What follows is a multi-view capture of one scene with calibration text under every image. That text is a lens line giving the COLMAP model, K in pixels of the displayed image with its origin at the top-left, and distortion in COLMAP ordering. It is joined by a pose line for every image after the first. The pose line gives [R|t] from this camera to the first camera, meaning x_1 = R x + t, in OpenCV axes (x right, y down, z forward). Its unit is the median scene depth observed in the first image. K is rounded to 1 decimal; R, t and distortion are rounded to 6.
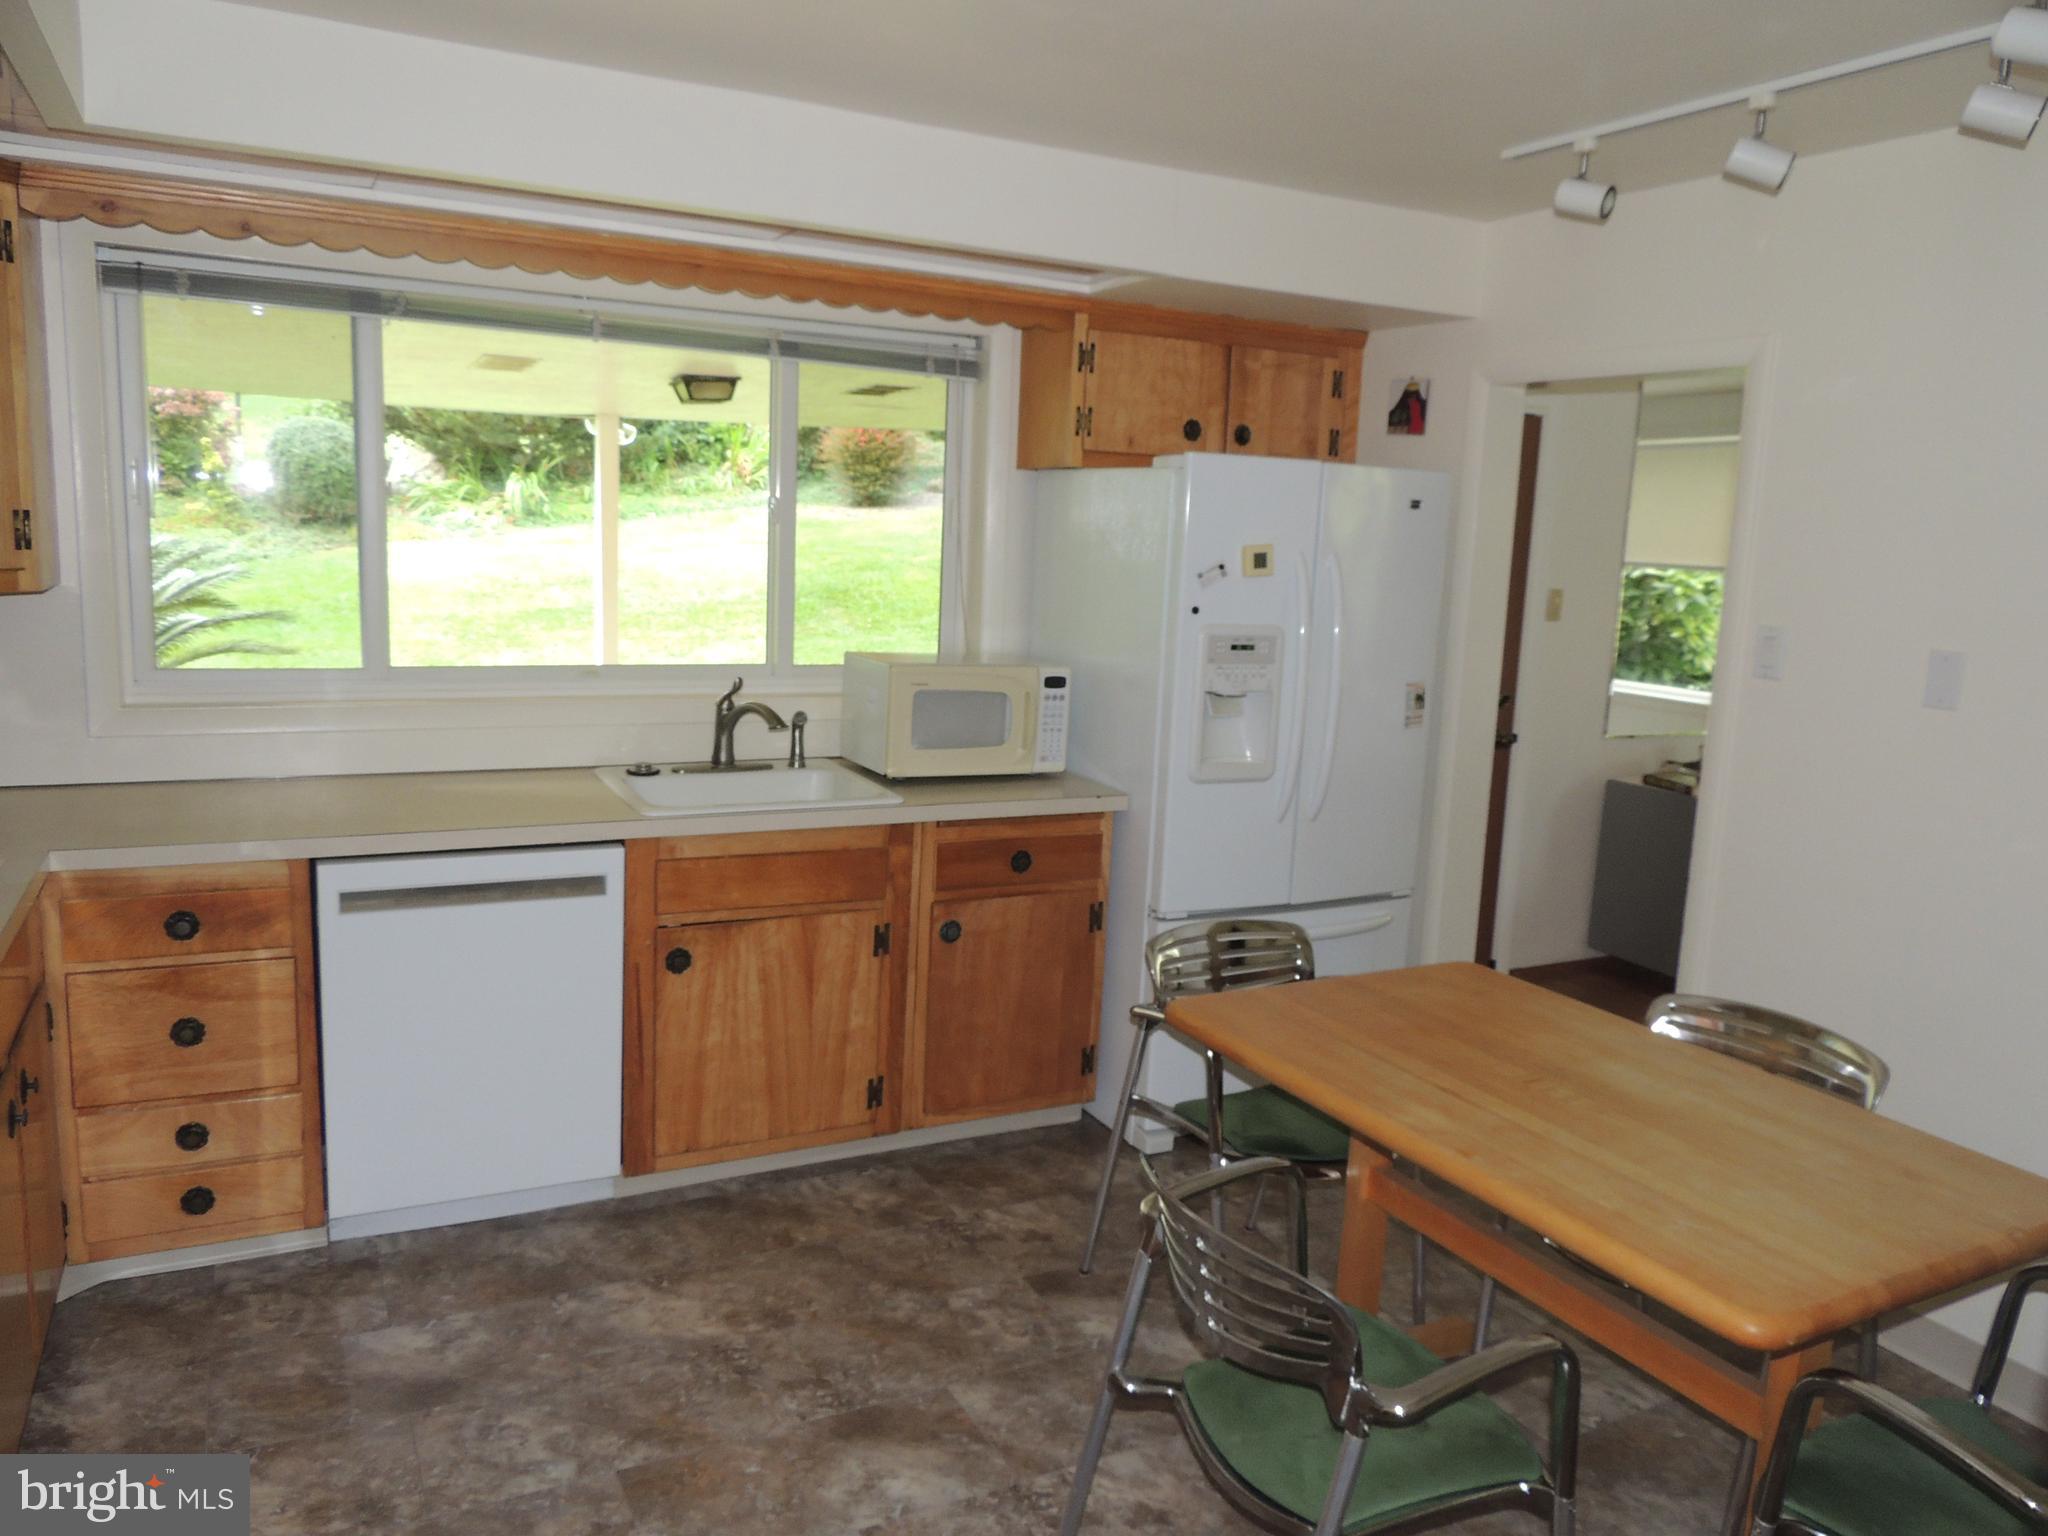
lens RADIAL K [[1463.3, 0, 1025.0], [0, 1463.3, 773.5], [0, 0, 1]] dist [-0.018908, 0.000050]
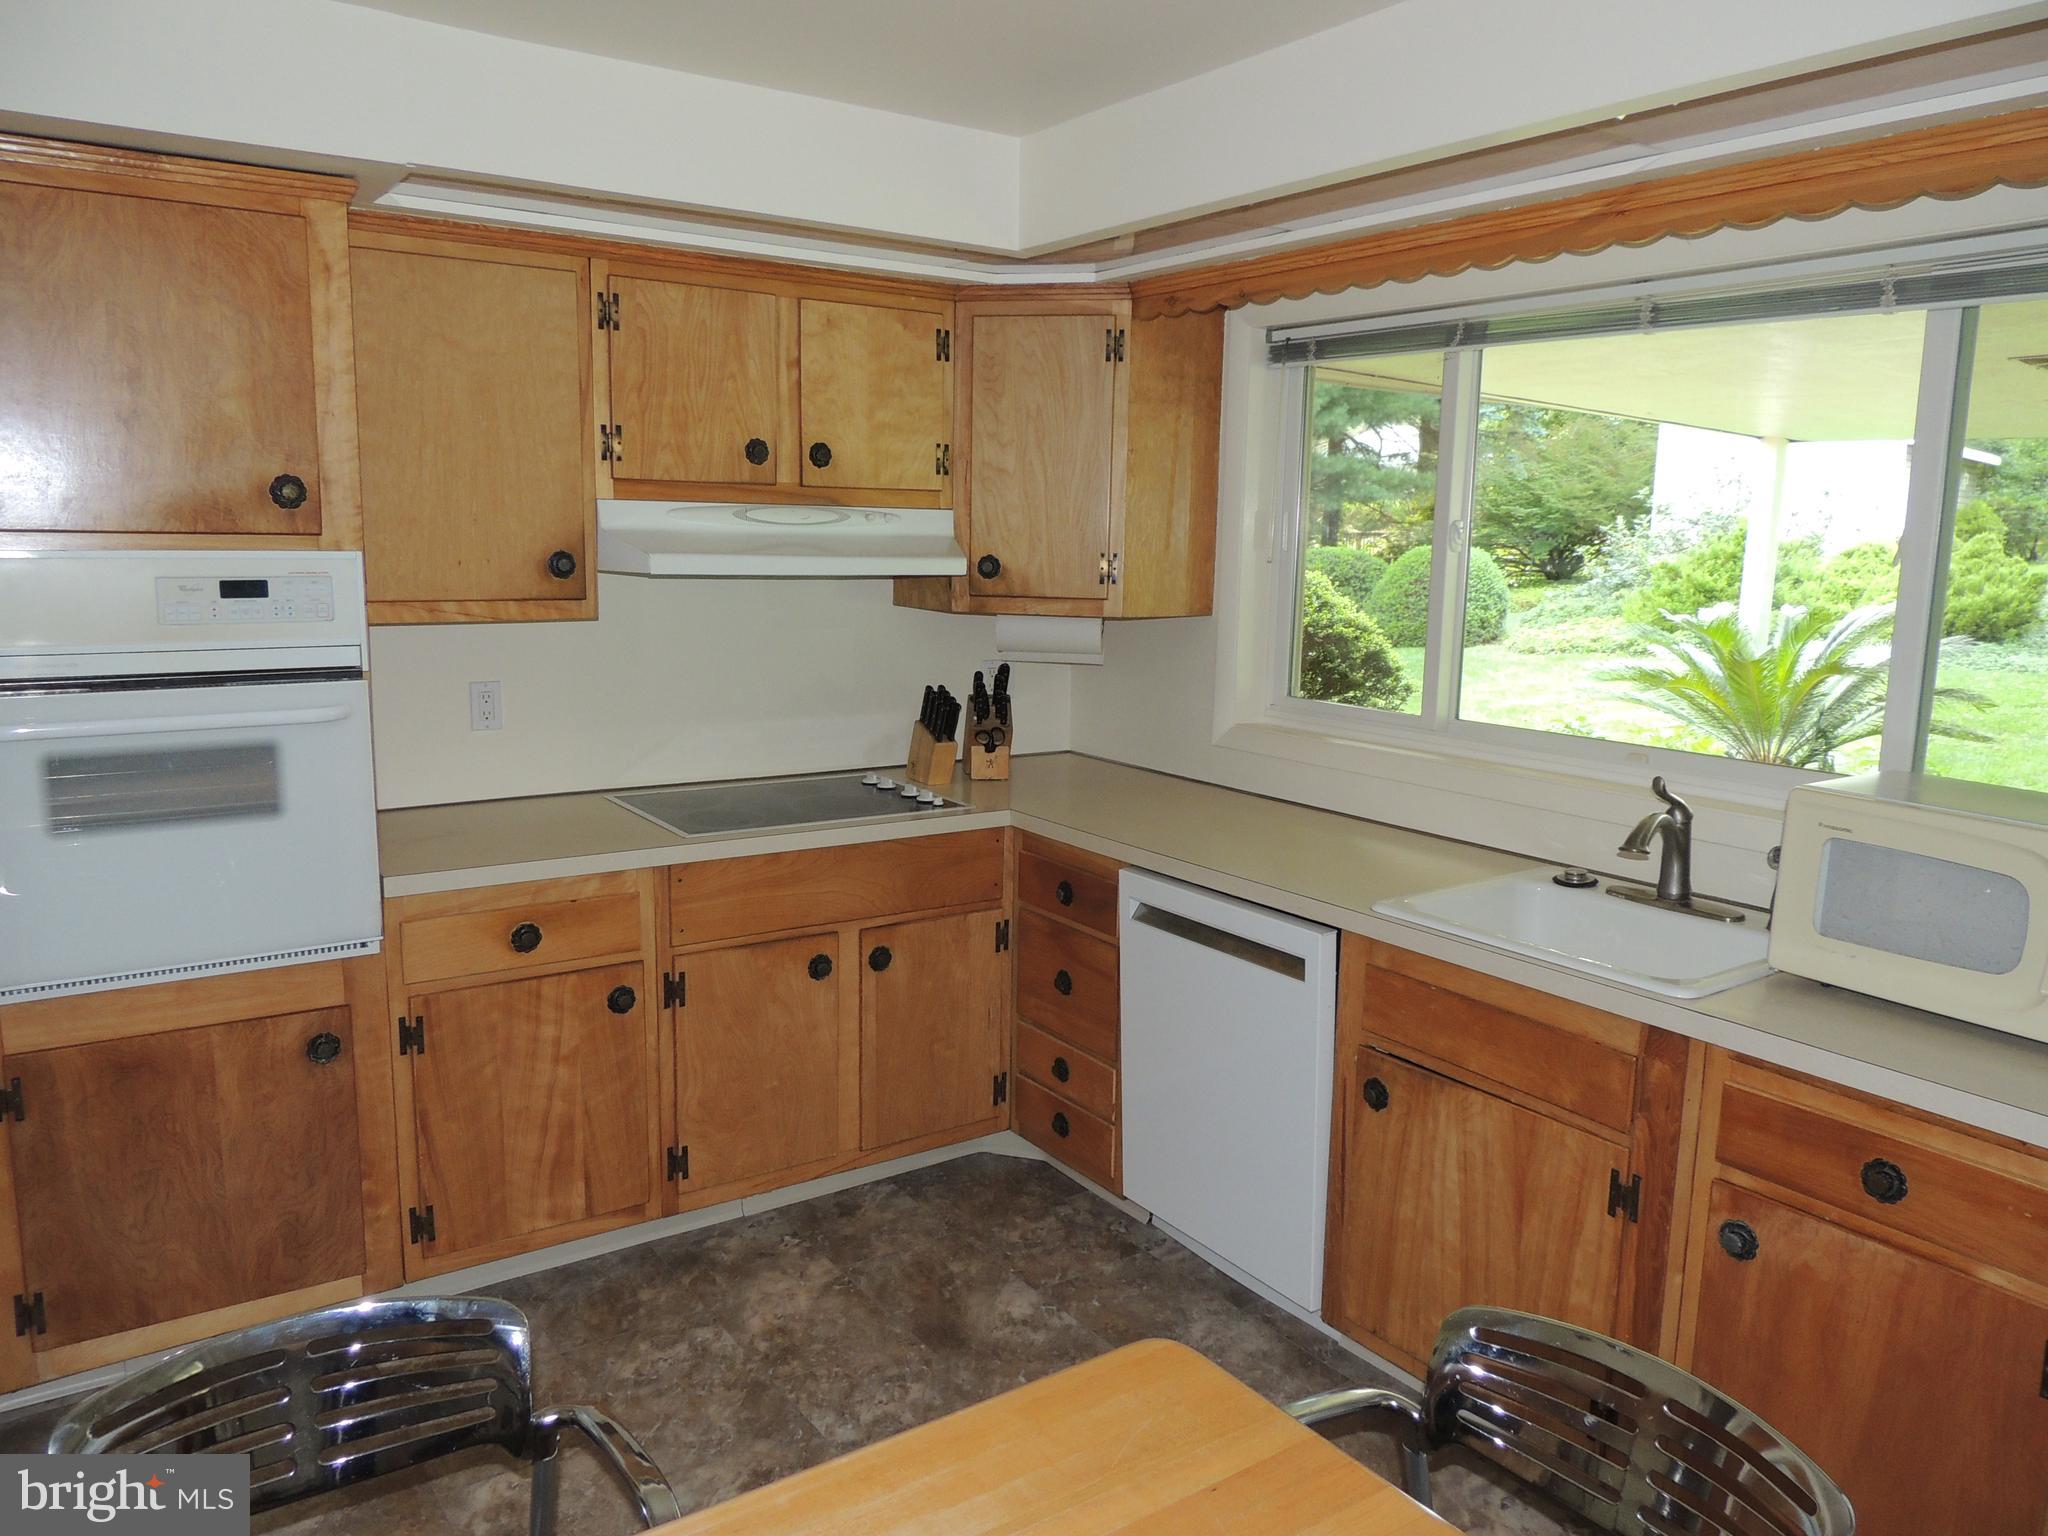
lens RADIAL K [[1463.3, 0, 1025.0], [0, 1463.3, 773.5], [0, 0, 1]] dist [-0.018908, 0.000050]
pose [[0.130600, 0.122368, -0.983854, 0.511325], [-0.179005, 0.978955, 0.097997, -0.090421], [0.975141, 0.163316, 0.149756, 0.659766]]
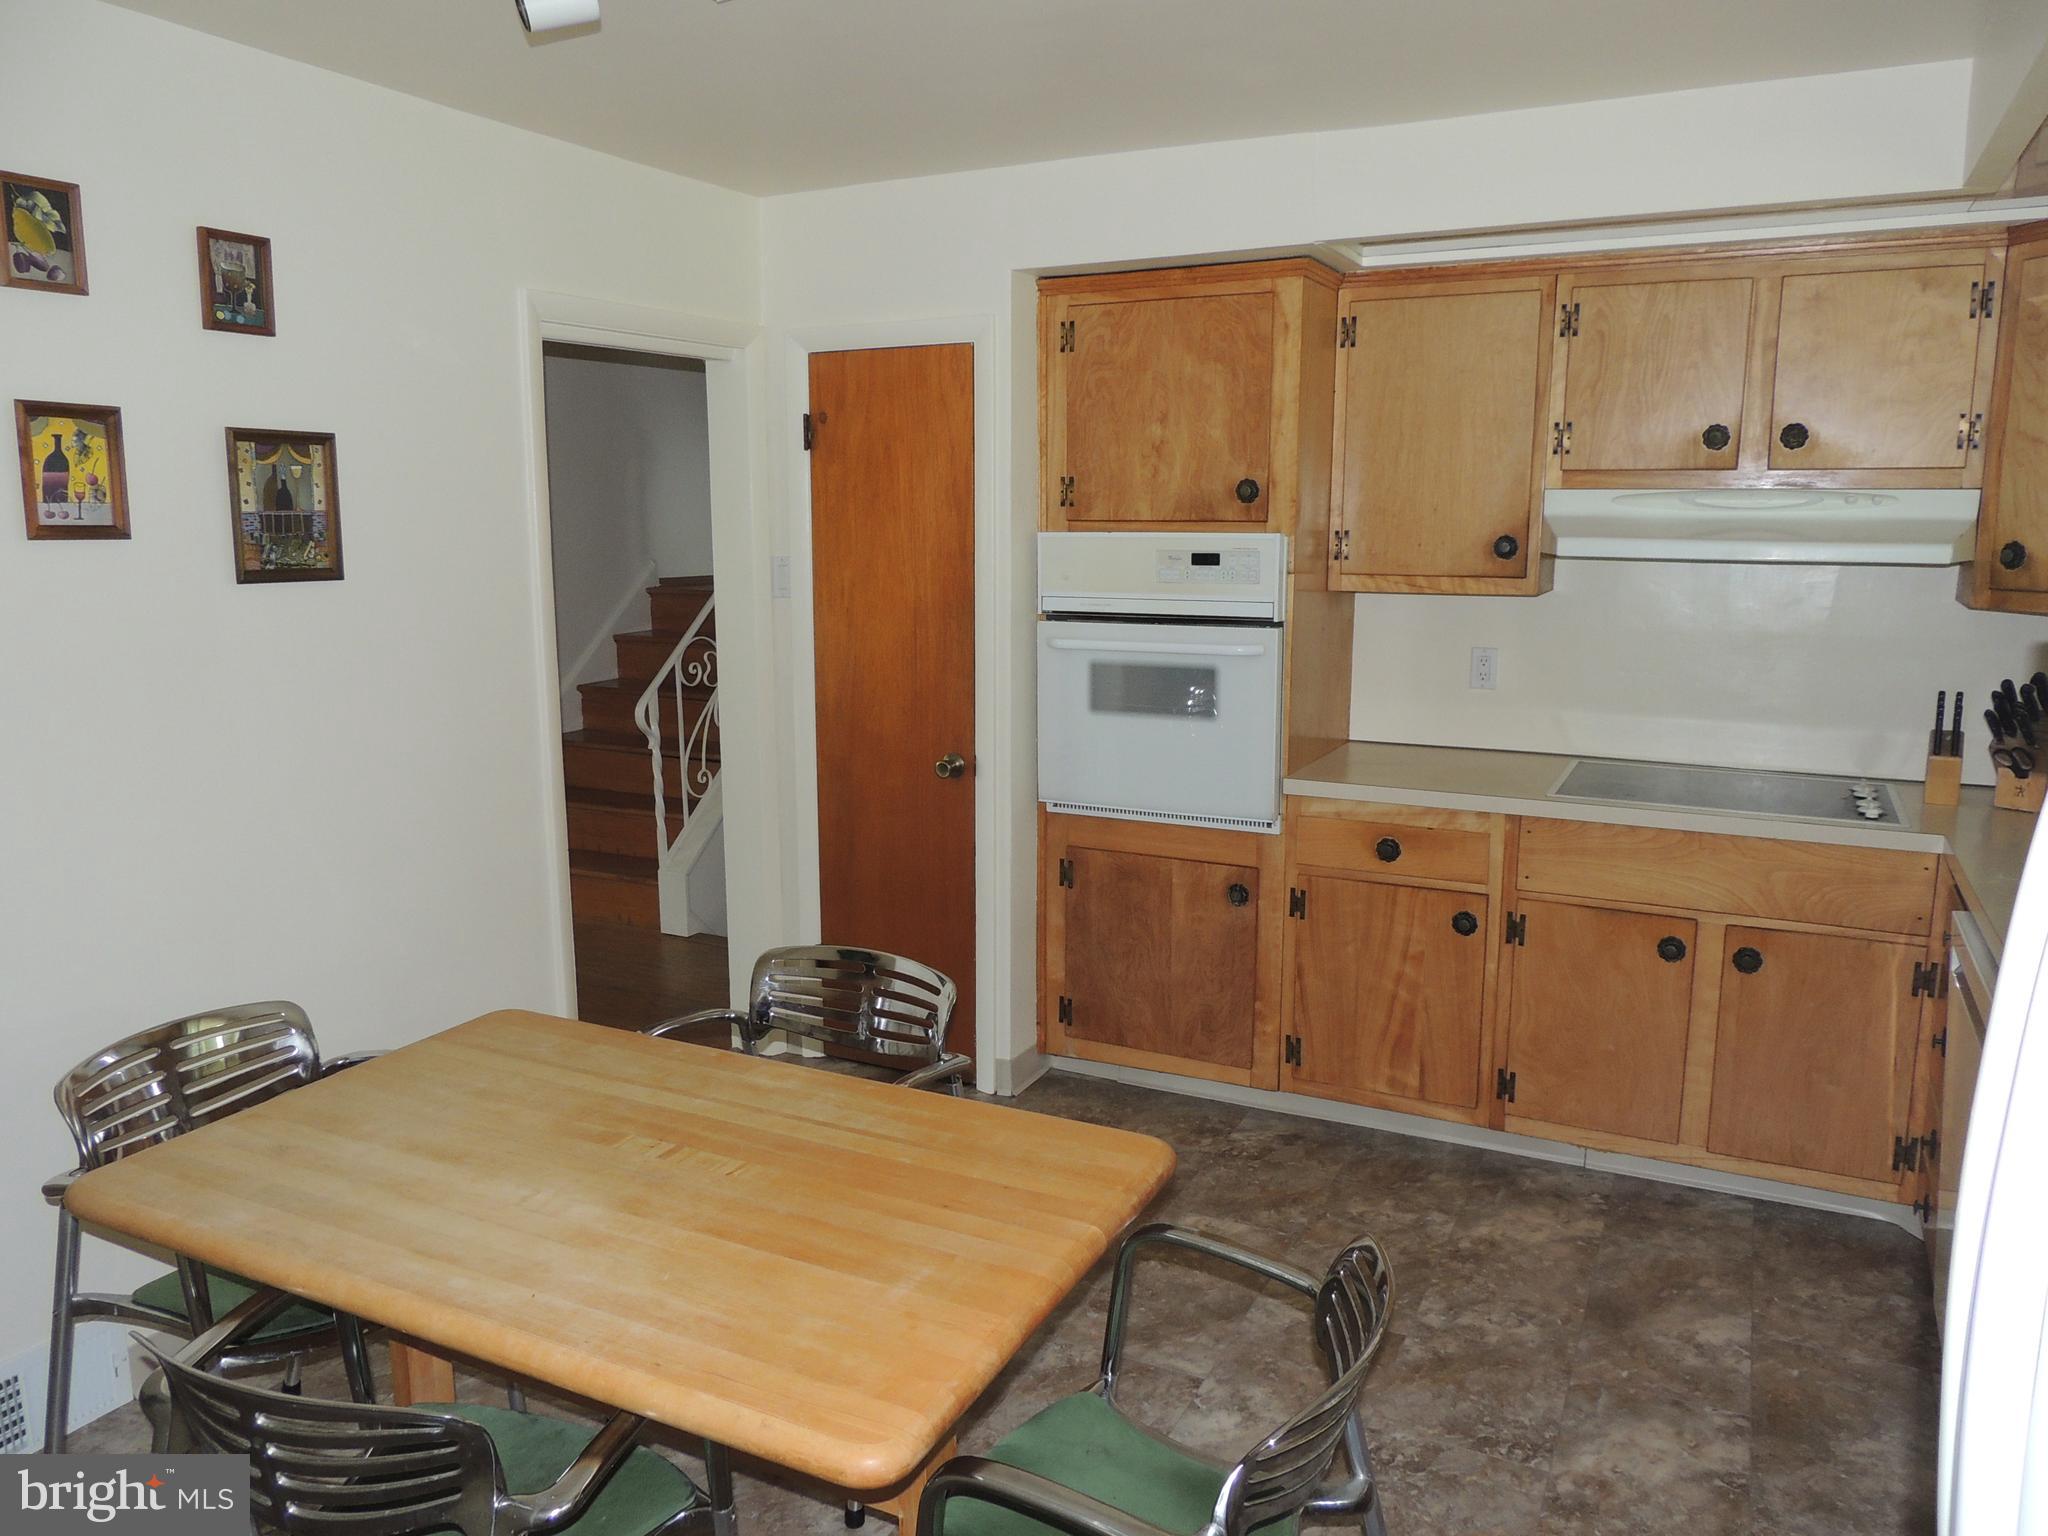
lens RADIAL K [[1463.3, 0, 1025.0], [0, 1463.3, 773.5], [0, 0, 1]] dist [-0.018908, 0.000050]
pose [[-0.810175, 0.058228, -0.583288, 0.462092], [-0.133592, 0.950528, 0.280445, -0.175160], [0.570762, 0.305132, -0.762316, 1.174295]]
